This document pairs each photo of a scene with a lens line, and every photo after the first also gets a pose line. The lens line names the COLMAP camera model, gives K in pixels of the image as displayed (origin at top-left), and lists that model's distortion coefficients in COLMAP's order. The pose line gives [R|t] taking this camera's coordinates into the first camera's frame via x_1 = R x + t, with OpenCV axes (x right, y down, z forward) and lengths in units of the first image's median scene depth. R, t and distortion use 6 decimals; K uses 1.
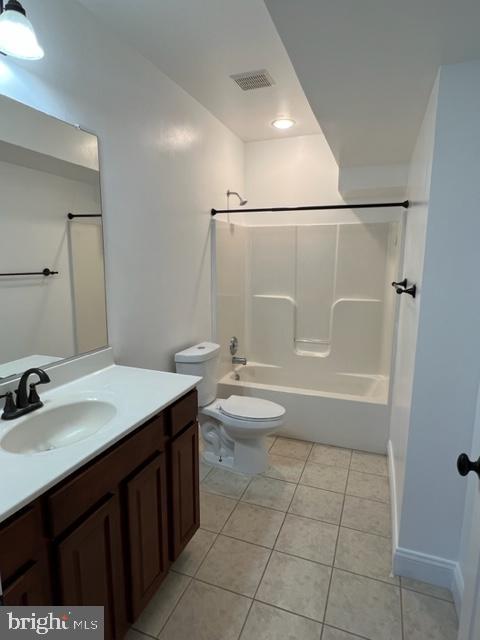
lens RADIAL K [[371.7, 0, 240.0], [0, 371.7, 320.0], [0, 0, 1]] dist [-0.002924, -0.000713]
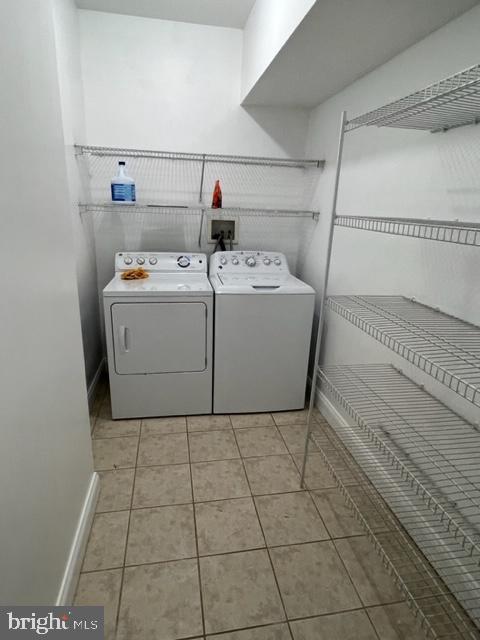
lens RADIAL K [[371.7, 0, 240.0], [0, 371.7, 320.0], [0, 0, 1]] dist [-0.002924, -0.000713]
pose [[-0.856279, 0.104202, -0.505893, 0.601355], [-0.139644, 0.896260, 0.420972, -0.246296], [0.497278, 0.431114, -0.752898, 1.594593]]
